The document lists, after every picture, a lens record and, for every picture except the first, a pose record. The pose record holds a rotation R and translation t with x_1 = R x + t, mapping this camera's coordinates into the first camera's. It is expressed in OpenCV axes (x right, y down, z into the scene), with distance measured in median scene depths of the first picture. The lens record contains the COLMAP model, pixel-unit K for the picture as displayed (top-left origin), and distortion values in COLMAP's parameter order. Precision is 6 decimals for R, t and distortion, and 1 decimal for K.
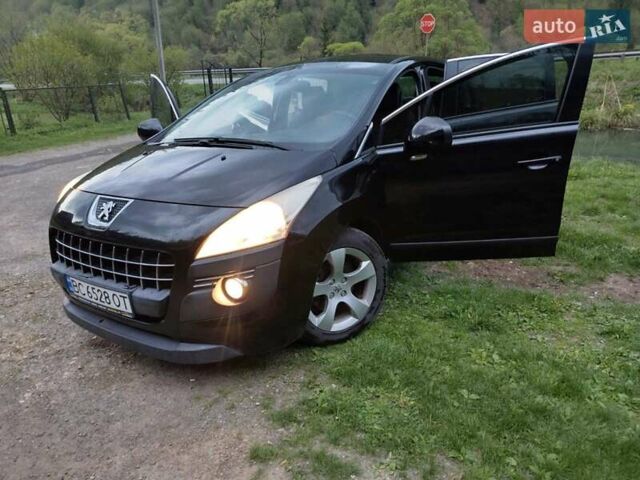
lens RADIAL K [[466.1, 0, 320.0], [0, 466.1, 240.0], [0, 0, 1]] dist [0.117051, -0.169768]
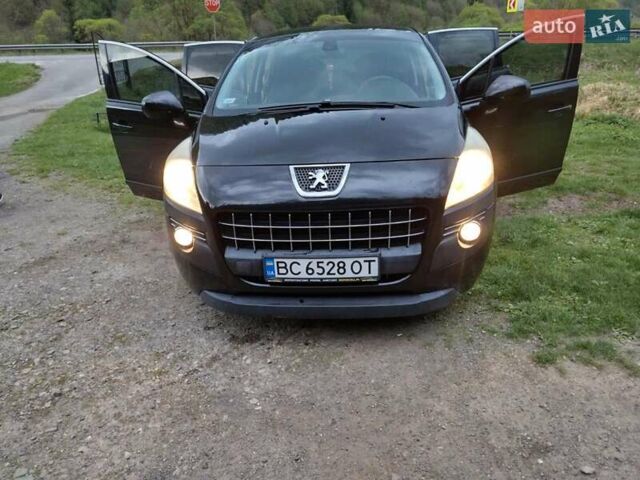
lens RADIAL K [[466.1, 0, 320.0], [0, 466.1, 240.0], [0, 0, 1]] dist [0.117051, -0.169768]
pose [[0.868783, -0.171458, 0.464563, -0.894671], [0.157083, 0.985114, 0.069818, -0.007193], [-0.469618, 0.012318, 0.882784, 0.176673]]
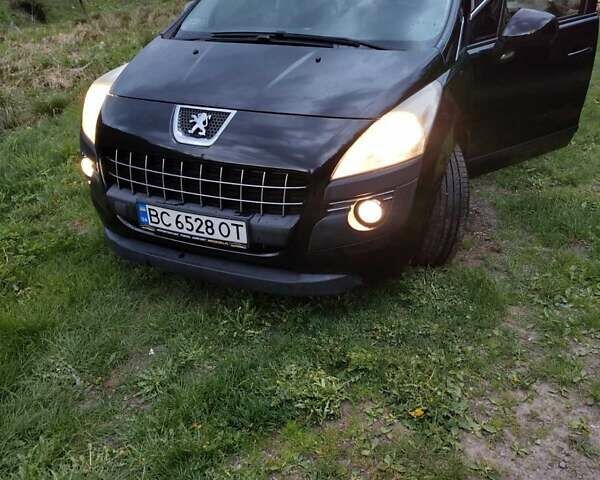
lens RADIAL K [[565.7, 0, 300.0], [0, 565.7, 240.0], [0, 0, 1]] dist [0.138202, 0.000310]
pose [[0.984002, -0.039135, 0.173807, -0.455381], [0.015756, 0.990869, 0.133906, 0.008246], [-0.177460, -0.129025, 0.975633, -0.042101]]
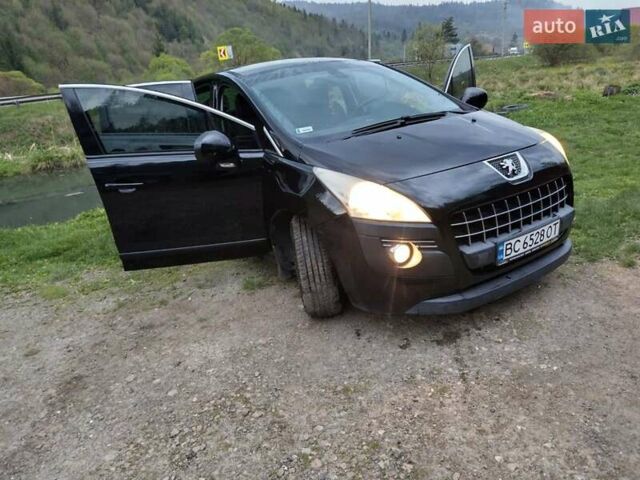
lens RADIAL K [[466.1, 0, 320.0], [0, 466.1, 240.0], [0, 0, 1]] dist [0.117051, -0.169768]
pose [[0.394744, -0.297453, 0.869309, -1.617644], [0.376206, 0.915523, 0.142435, -0.227115], [-0.838240, 0.270814, 0.473301, 0.886669]]
